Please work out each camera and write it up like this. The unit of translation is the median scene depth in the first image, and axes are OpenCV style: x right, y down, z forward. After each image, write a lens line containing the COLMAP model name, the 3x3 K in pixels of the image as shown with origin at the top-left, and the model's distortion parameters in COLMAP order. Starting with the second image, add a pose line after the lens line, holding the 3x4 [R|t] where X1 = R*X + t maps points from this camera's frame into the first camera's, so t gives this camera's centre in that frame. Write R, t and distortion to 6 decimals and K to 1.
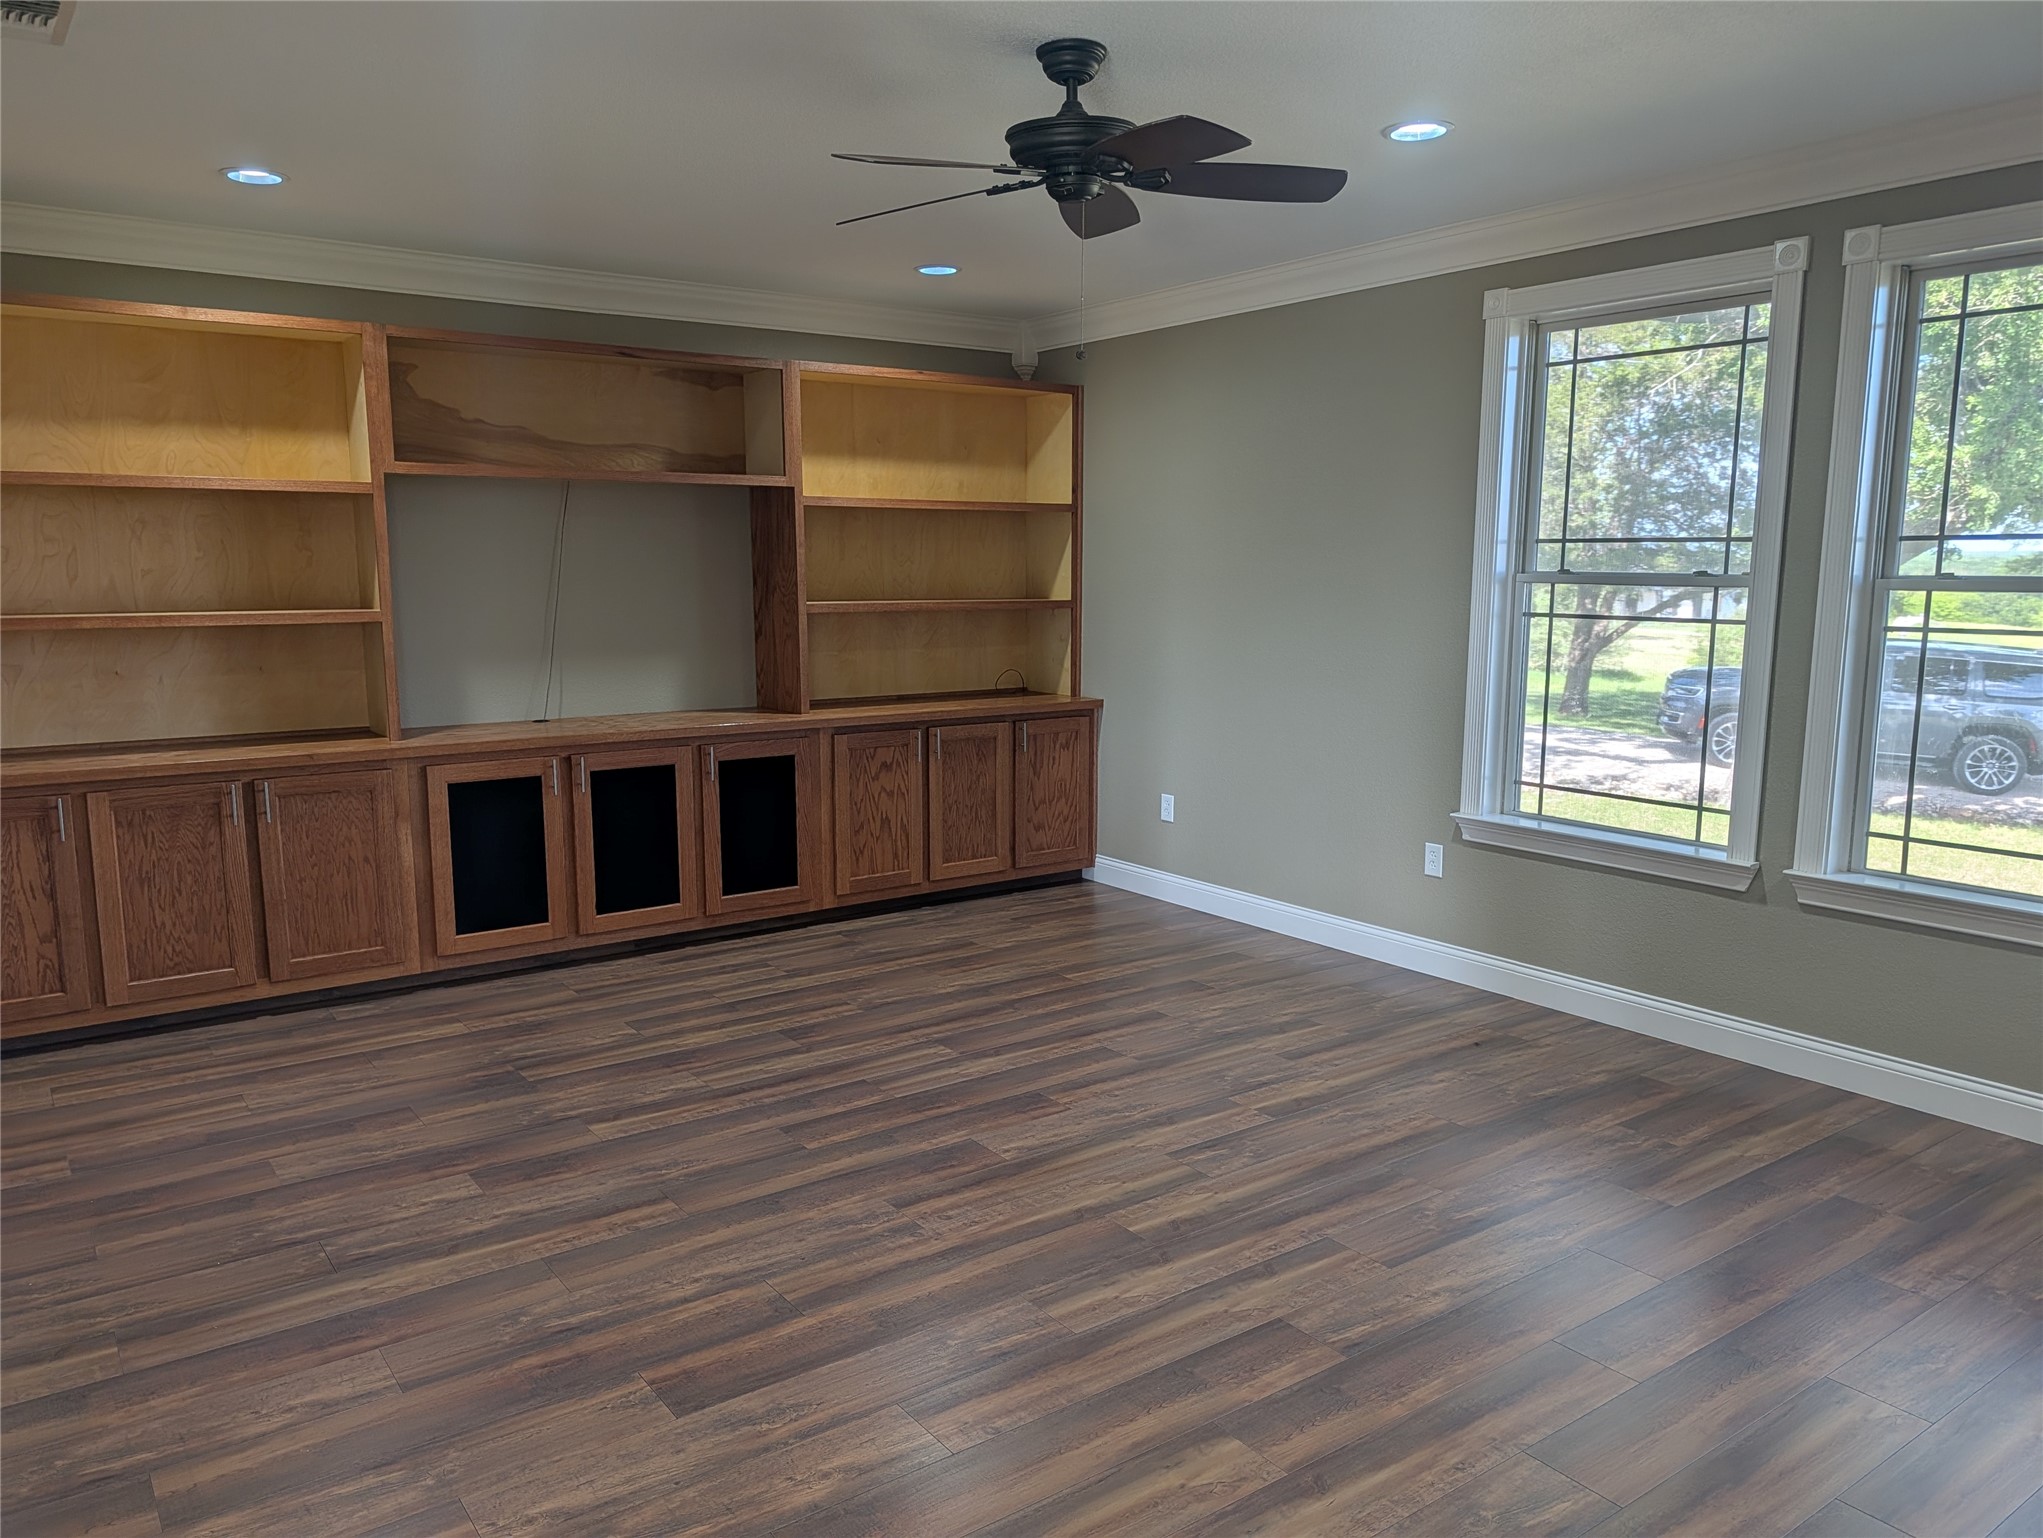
lens RADIAL K [[1452.0, 0, 1022.4], [0, 1452.0, 781.4], [0, 0, 1]] dist [0.048813, -0.036568]
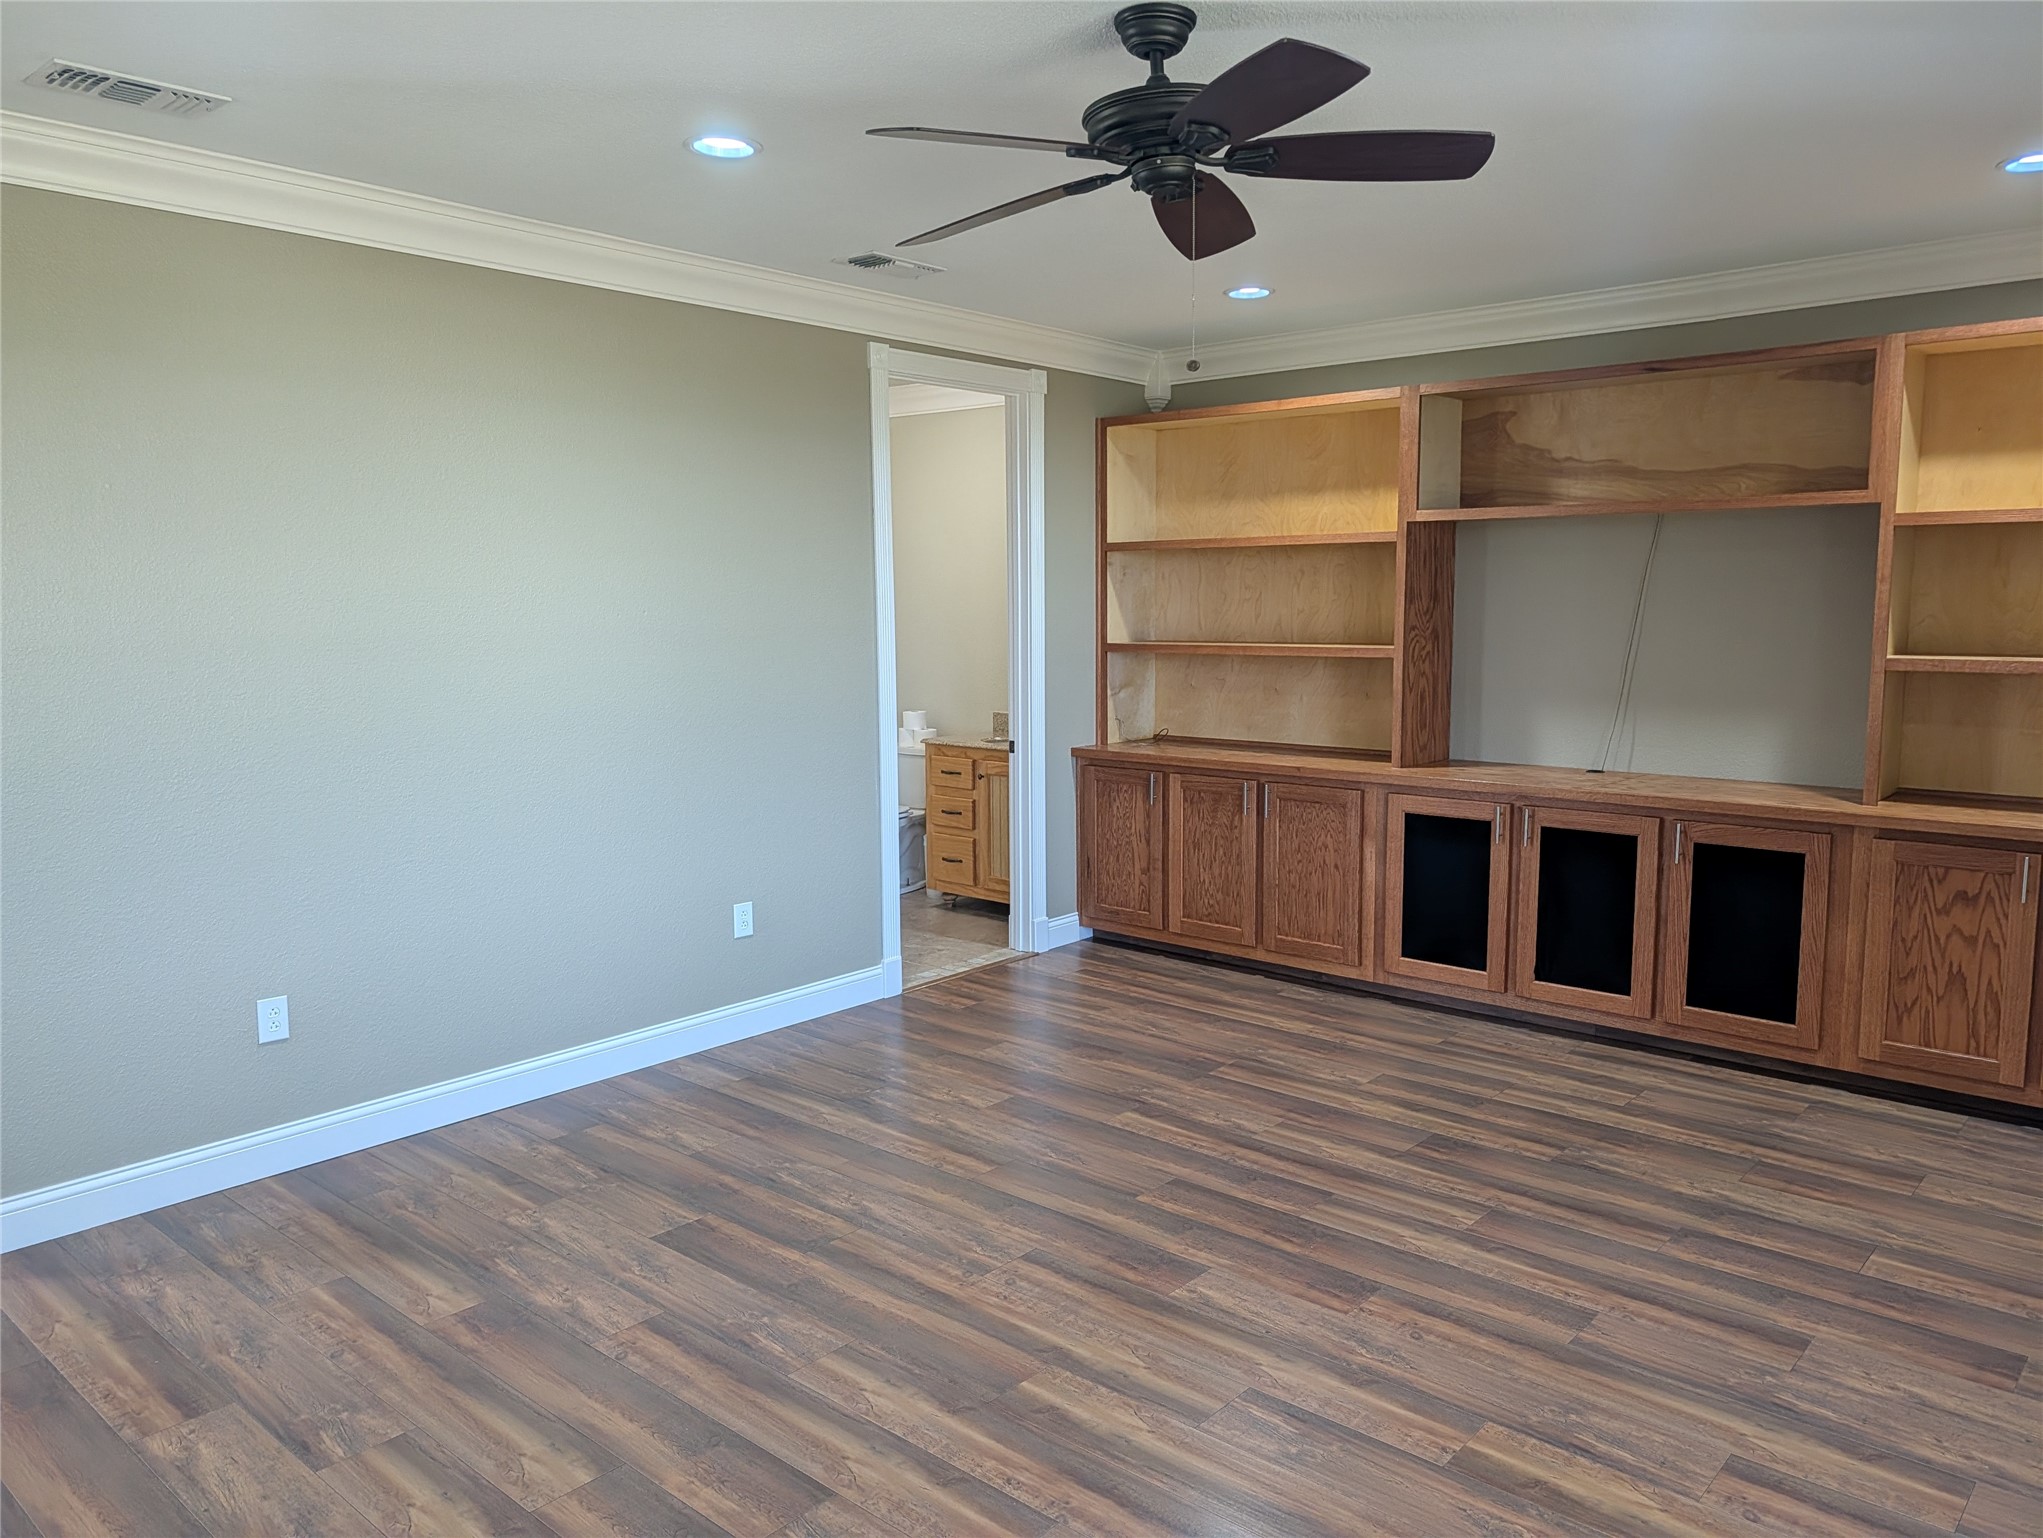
lens RADIAL K [[1452.0, 0, 1029.7], [0, 1452.0, 759.6], [0, 0, 1]] dist [0.048813, -0.036568]
pose [[0.236251, 0.110930, -0.965339, 0.584204], [-0.140815, 0.986883, 0.078944, -0.085274], [0.961435, 0.117284, 0.248773, 0.498270]]
